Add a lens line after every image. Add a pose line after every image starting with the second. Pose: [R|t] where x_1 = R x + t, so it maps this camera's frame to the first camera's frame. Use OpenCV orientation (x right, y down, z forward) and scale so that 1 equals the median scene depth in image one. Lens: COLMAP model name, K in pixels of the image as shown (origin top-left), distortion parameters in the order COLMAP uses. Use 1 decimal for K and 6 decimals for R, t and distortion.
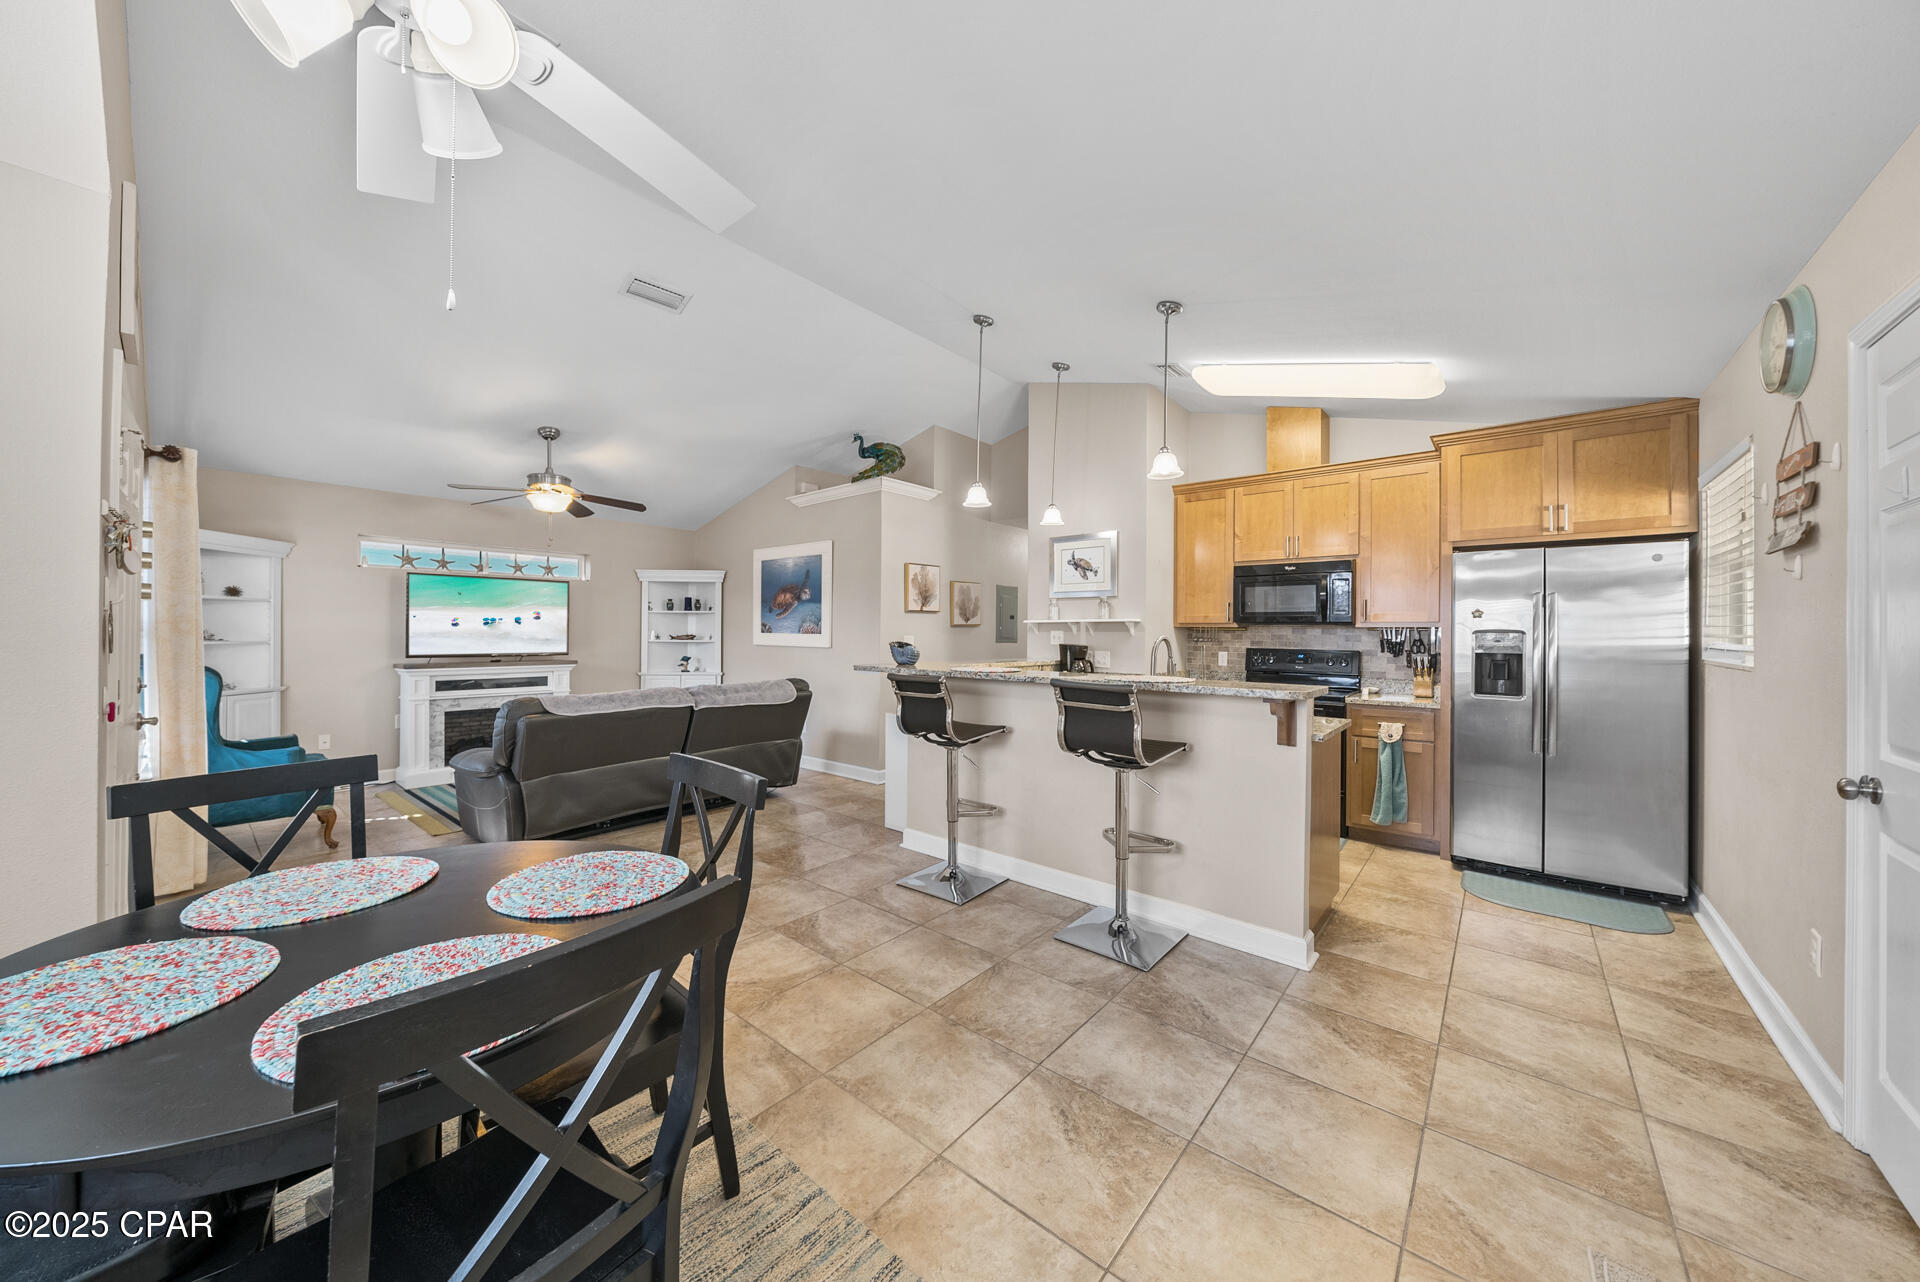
lens RADIAL K [[664.4, 0, 948.8], [0, 664.4, 626.3], [0, 0, 1]] dist [-0.005859, 0.000082]
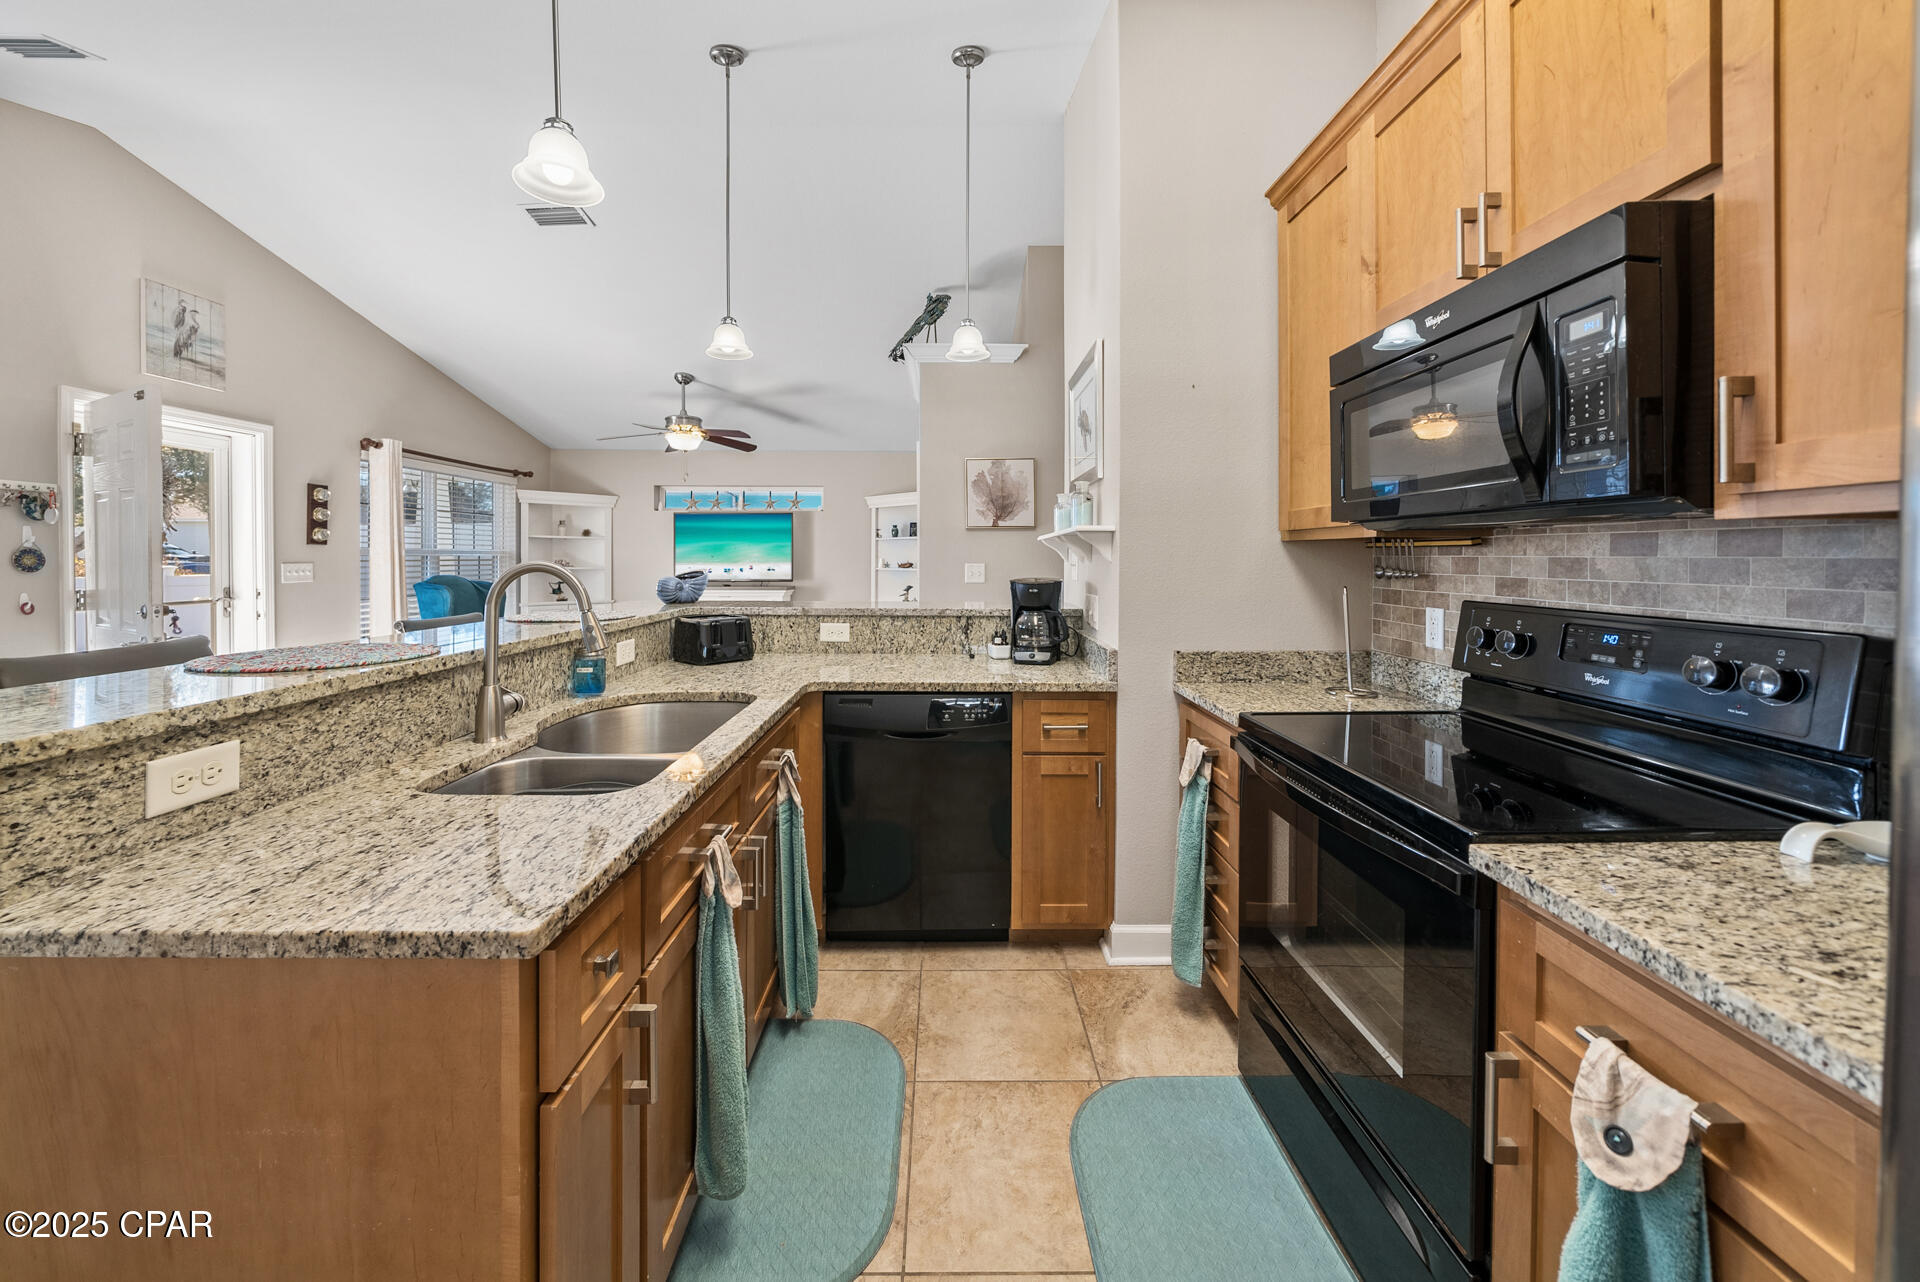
lens RADIAL K [[664.4, 0, 957.3], [0, 664.4, 556.8], [0, 0, 1]] dist [-0.005859, 0.000082]
pose [[0.667966, -0.007941, -0.744149, 0.490266], [0.011454, 0.999934, -0.000390, 0.008285], [0.744103, -0.008263, 0.668013, 0.564187]]
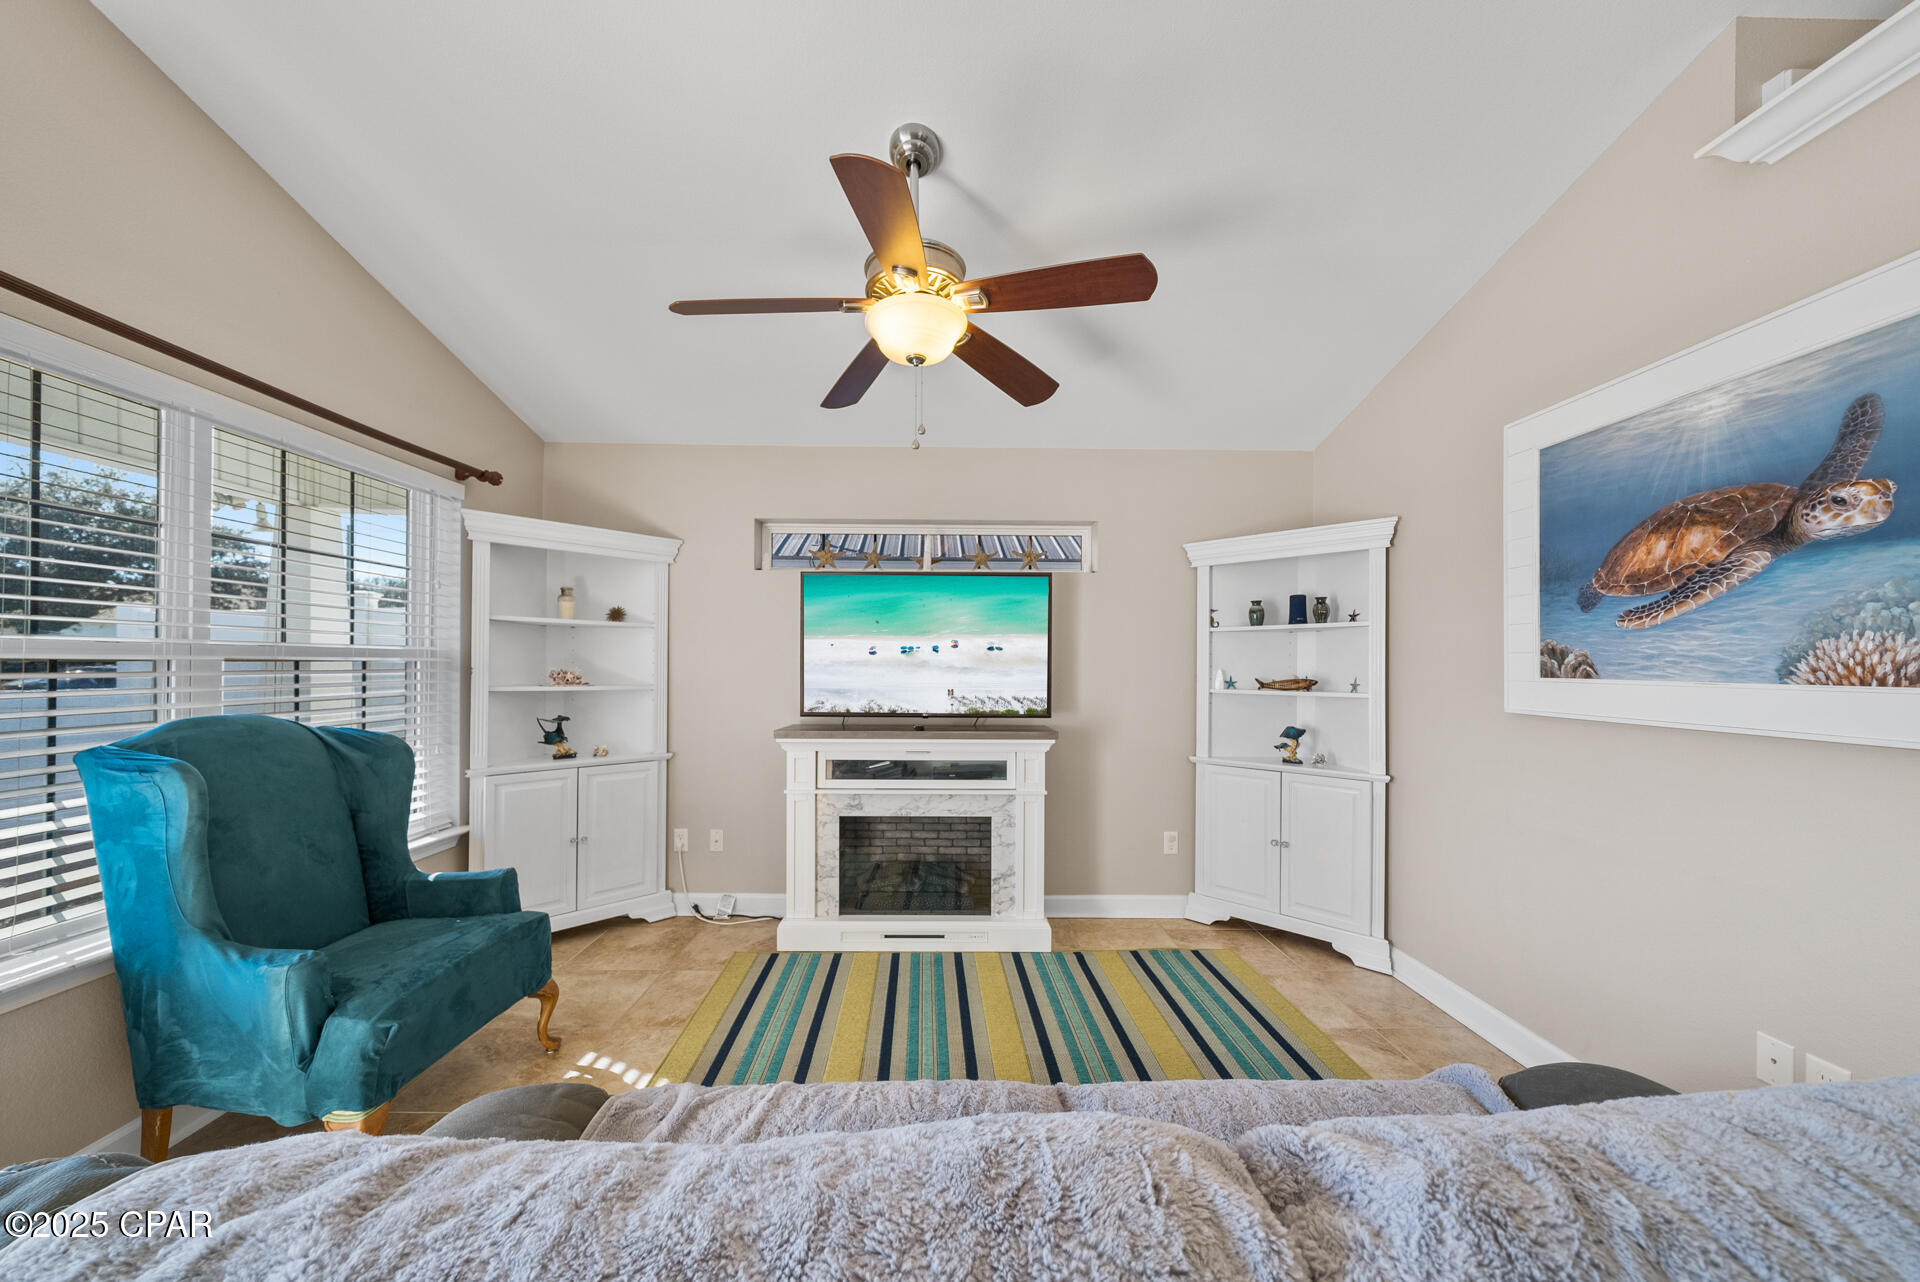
lens RADIAL K [[664.4, 0, 947.8], [0, 664.4, 661.1], [0, 0, 1]] dist [-0.005859, 0.000082]
pose [[0.653138, -0.009126, -0.757184, -0.284139], [0.007286, 0.999957, -0.005768, 0.002383], [0.757204, -0.001750, 0.653177, 0.720078]]
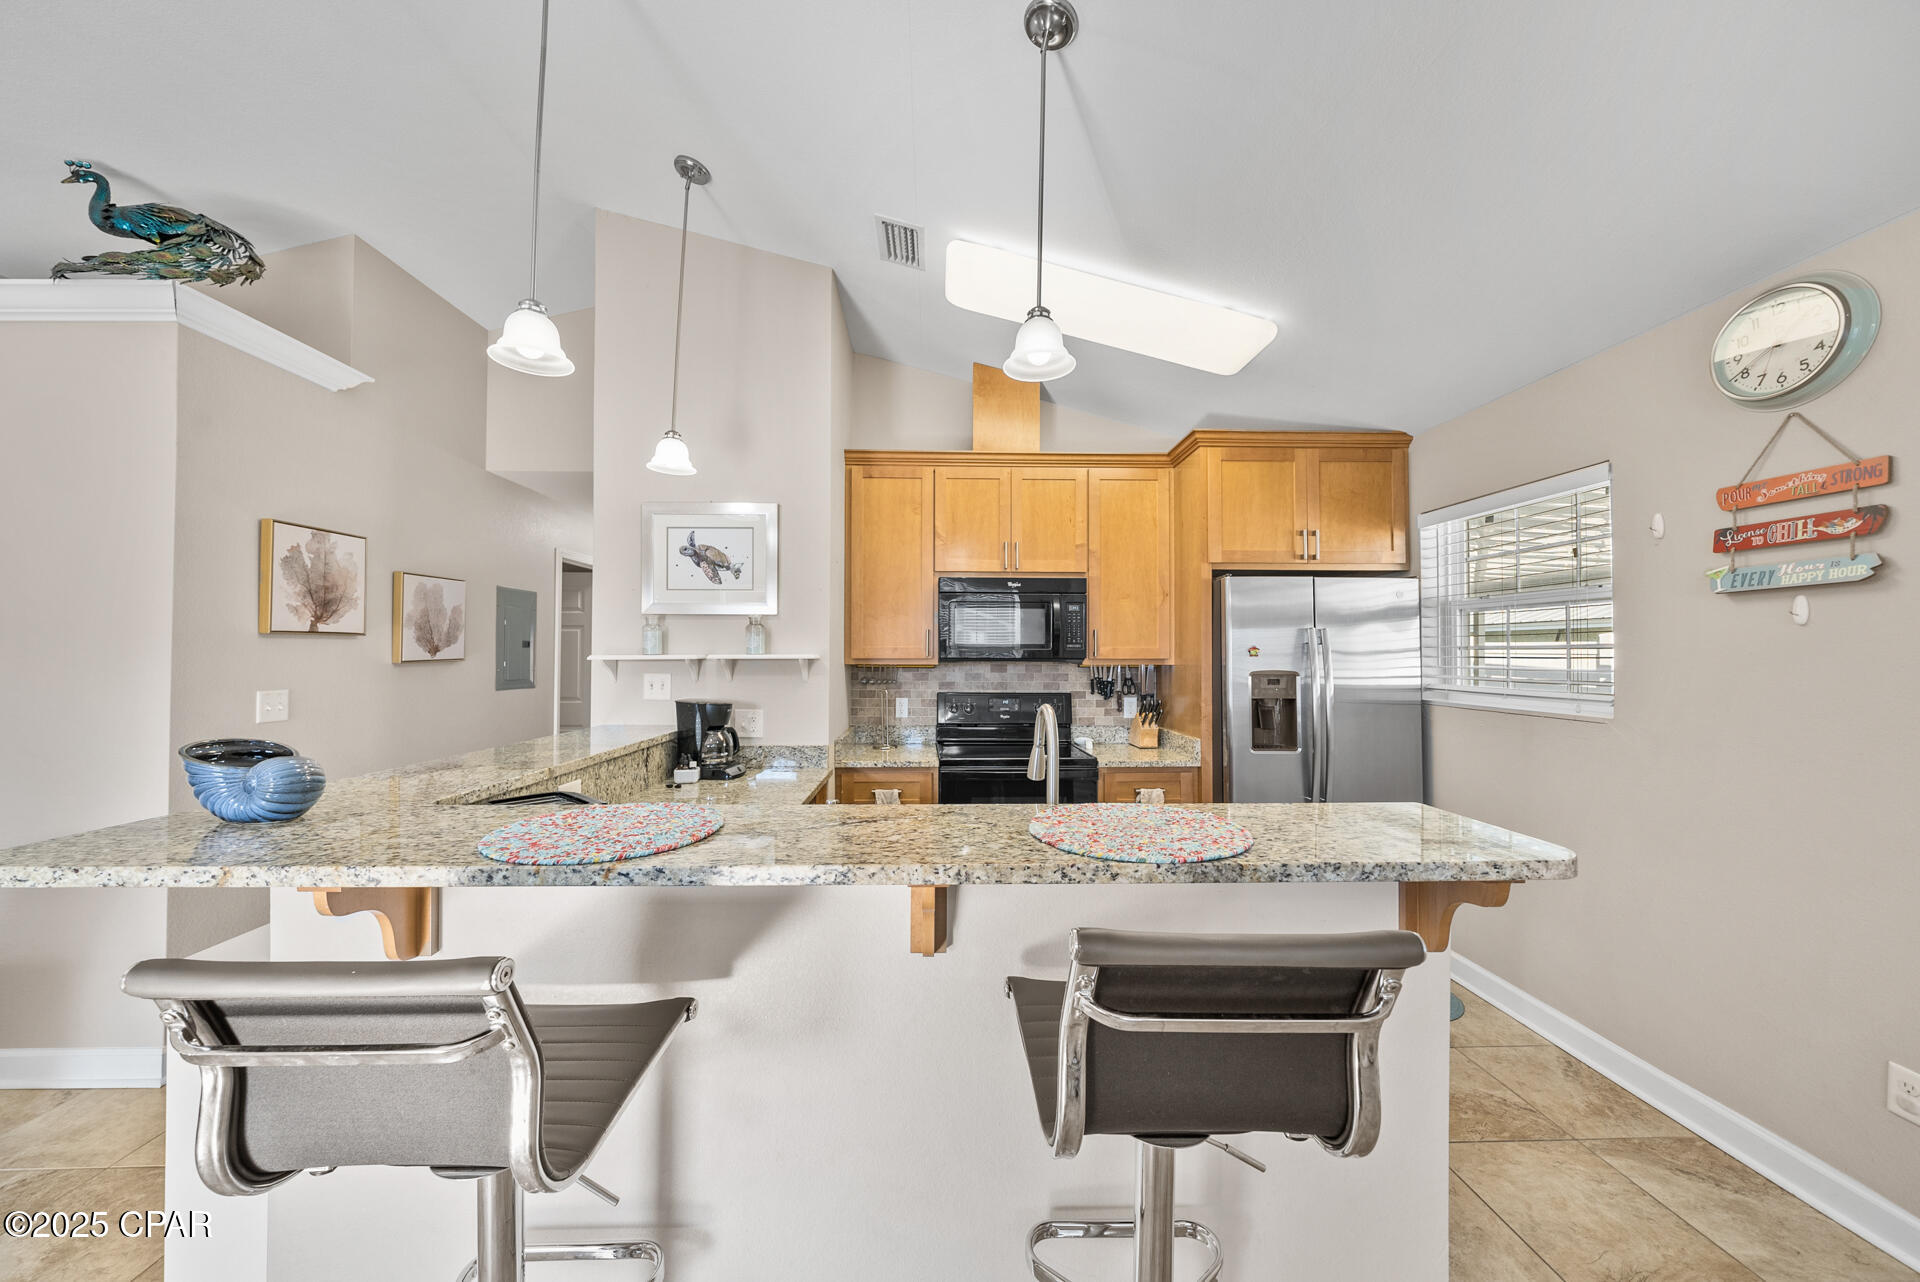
lens RADIAL K [[664.4, 0, 956.3], [0, 664.4, 643.3], [0, 0, 1]] dist [-0.005859, 0.000082]
pose [[0.738658, 0.005301, 0.674060, -0.023079], [-0.001660, 0.999980, -0.006046, -0.015563], [-0.674079, 0.003347, 0.738652, 0.423608]]
